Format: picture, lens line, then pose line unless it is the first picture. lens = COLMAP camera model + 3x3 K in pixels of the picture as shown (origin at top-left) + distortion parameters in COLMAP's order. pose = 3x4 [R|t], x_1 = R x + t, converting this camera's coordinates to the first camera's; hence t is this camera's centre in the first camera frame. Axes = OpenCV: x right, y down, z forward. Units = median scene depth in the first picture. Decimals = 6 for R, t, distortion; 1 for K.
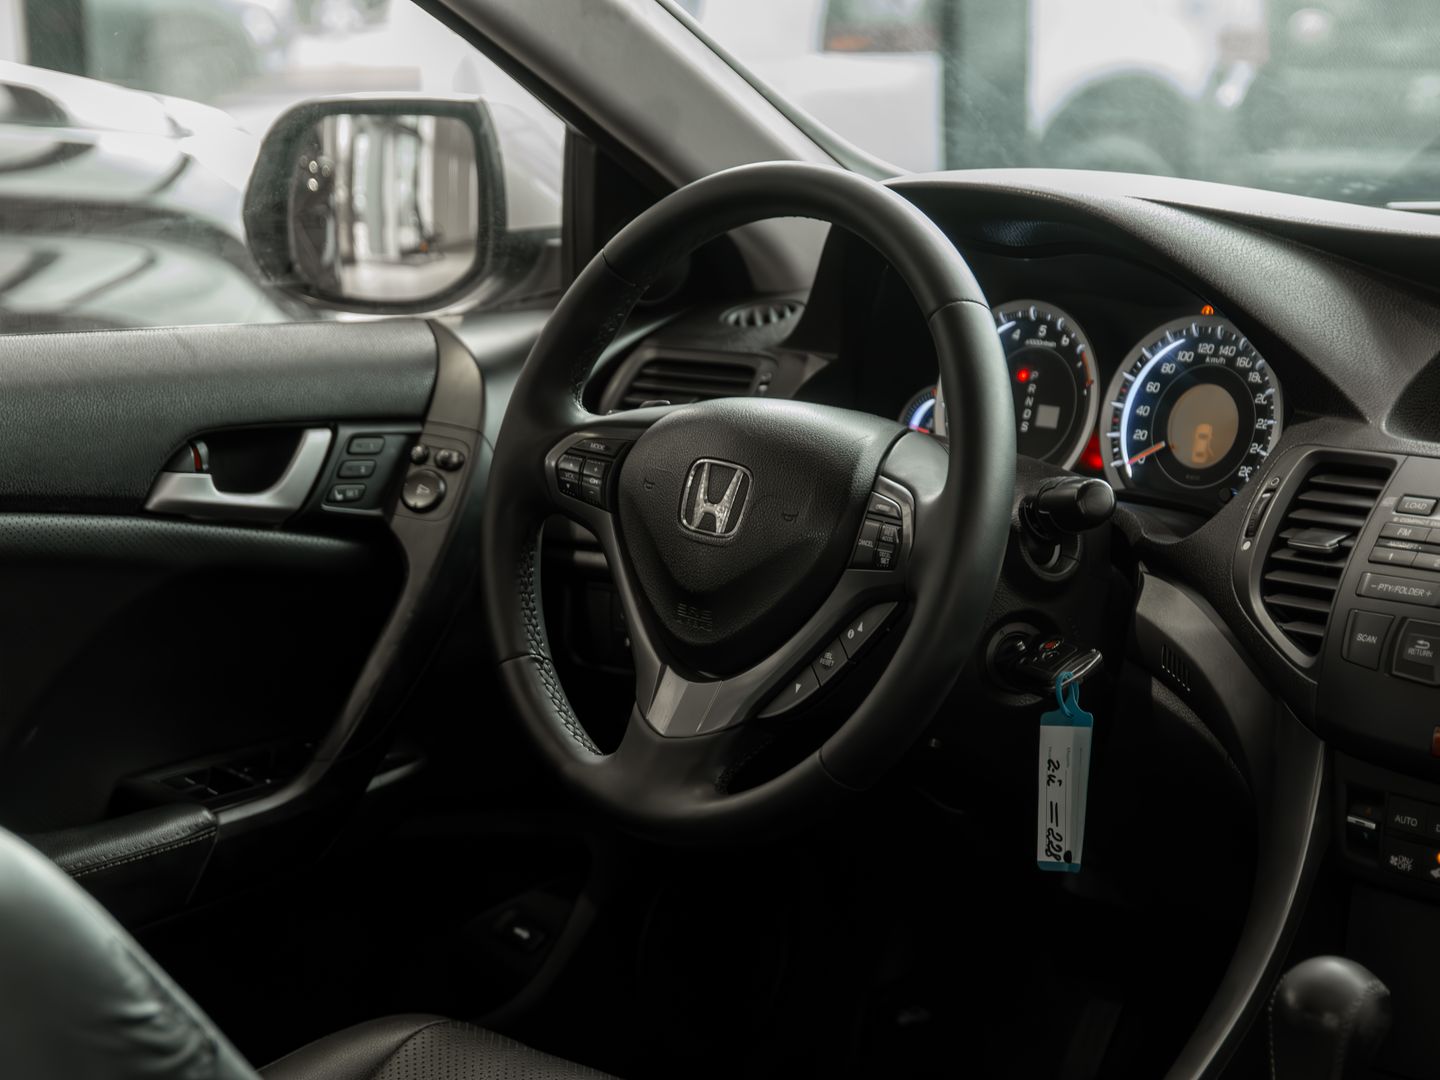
lens RADIAL K [[3281.7, 0, 720.0], [0, 3281.7, 540.0], [0, 0, 1]] dist [0.114075, 0.615489]
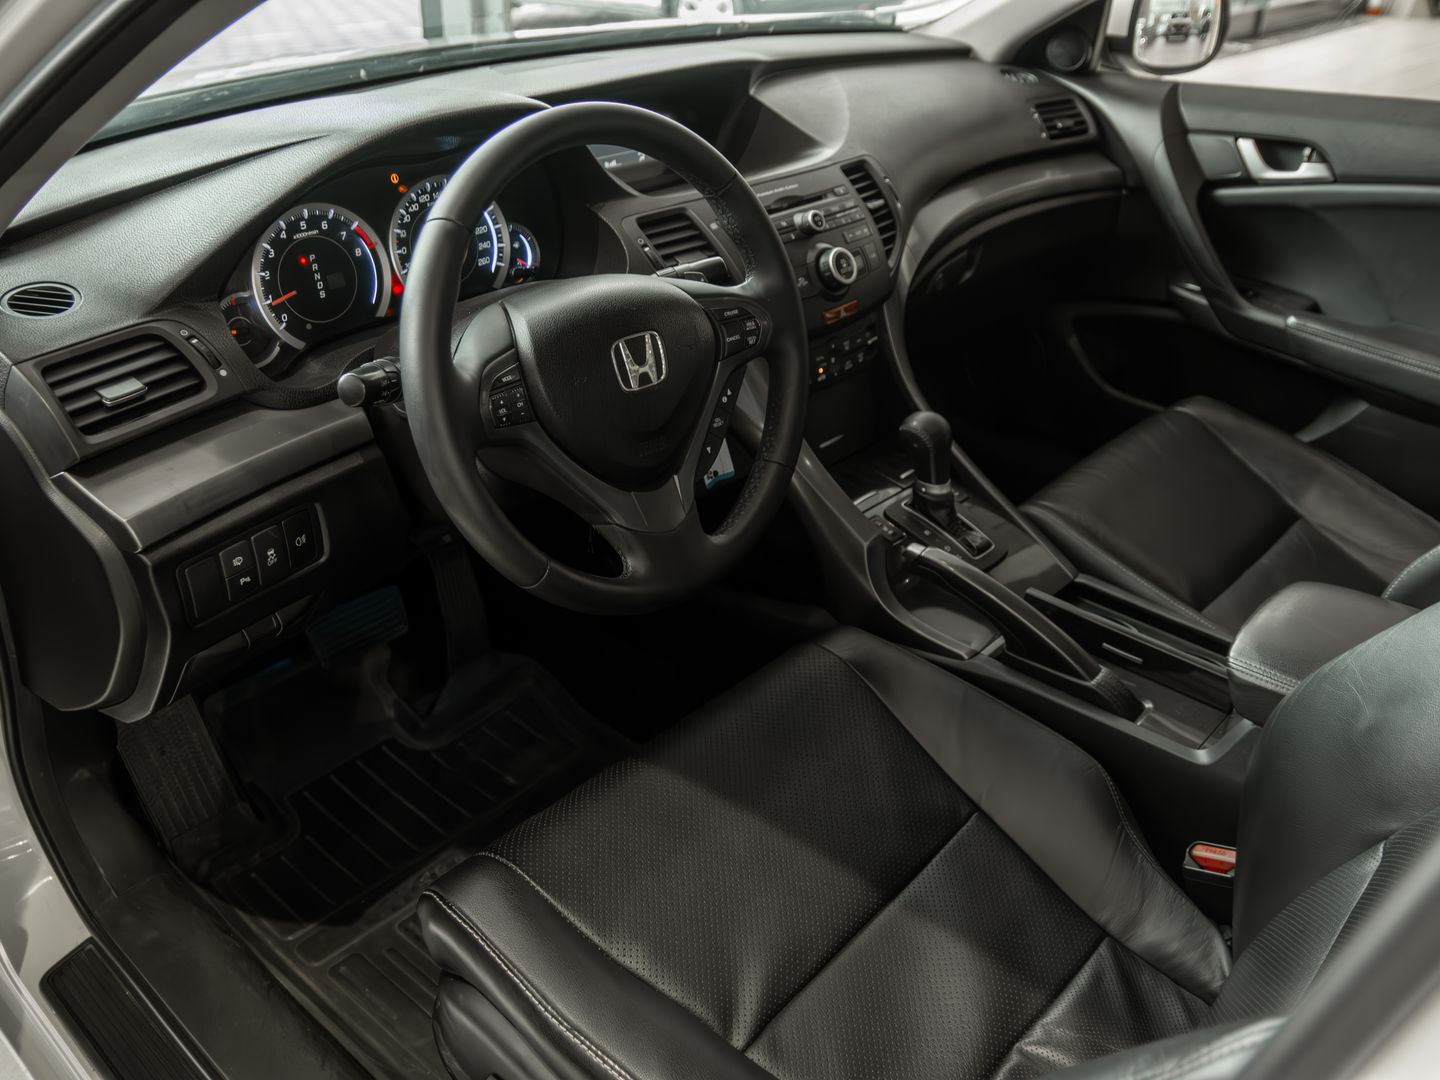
lens RADIAL K [[1247.8, 0, 720.0], [0, 1247.8, 540.0], [0, 0, 1]] dist [-0.117755, 0.010577]
pose [[-0.056720, -0.480209, 0.875318, -0.466557], [0.176693, 0.858062, 0.482192, -0.182807], [-0.982630, 0.182013, 0.036180, 0.911168]]
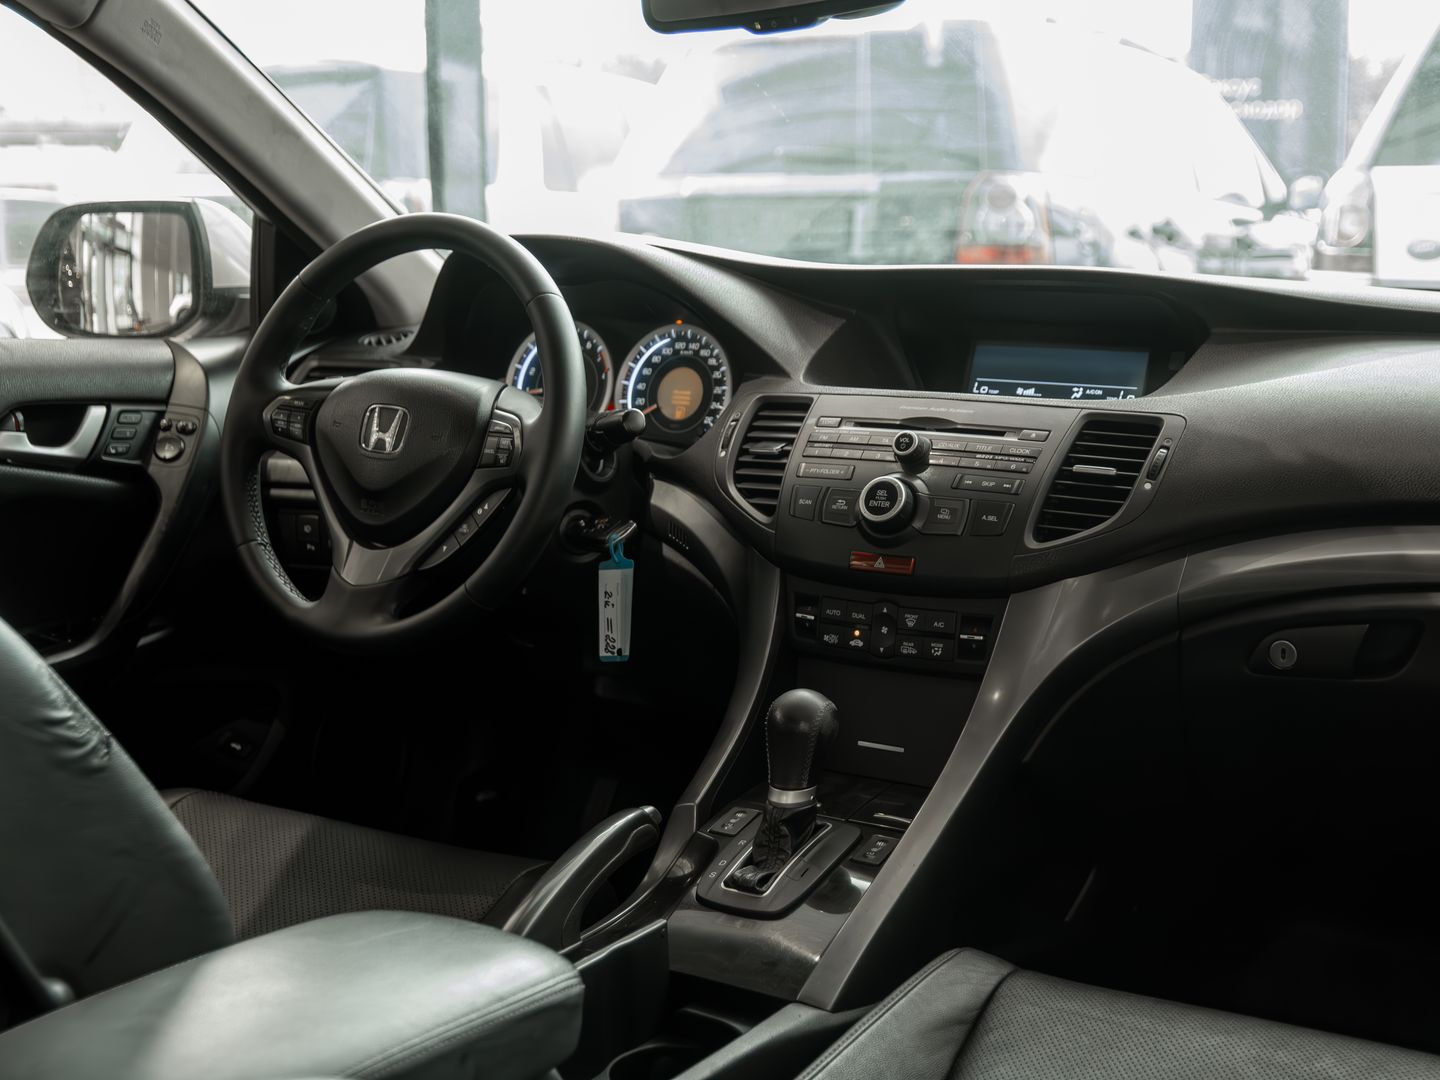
lens RADIAL K [[2017.6, 0, 716.9], [0, 2017.6, 566.9], [0, 0, 1]] dist [-0.013199, 0.105201]
pose [[0.974820, -0.026085, 0.221463, -0.057210], [0.028454, 0.999567, -0.007512, 0.059688], [-0.221172, 0.013624, 0.975140, 0.044578]]
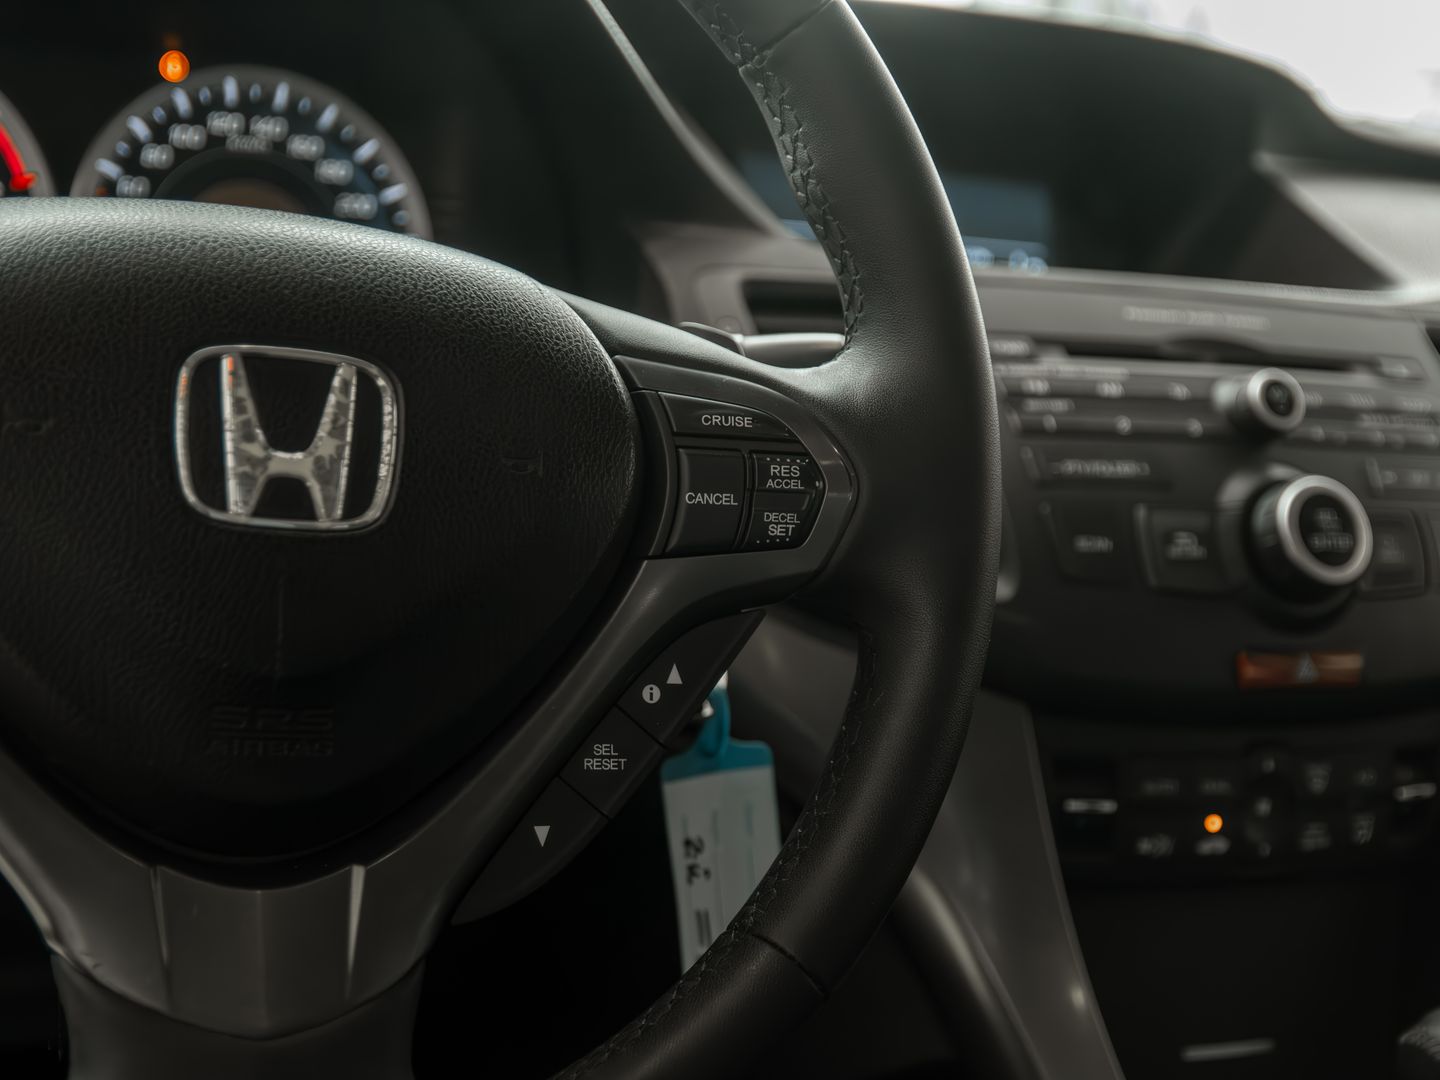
lens RADIAL K [[2235.7, 0, 720.0], [0, 2235.7, 540.0], [0, 0, 1]] dist [-0.010260, 0.098267]
pose [[0.323843, -0.142195, 0.935364, -0.234660], [0.055225, 0.989797, 0.131350, -0.032324], [-0.944498, 0.009119, 0.328392, 0.811581]]
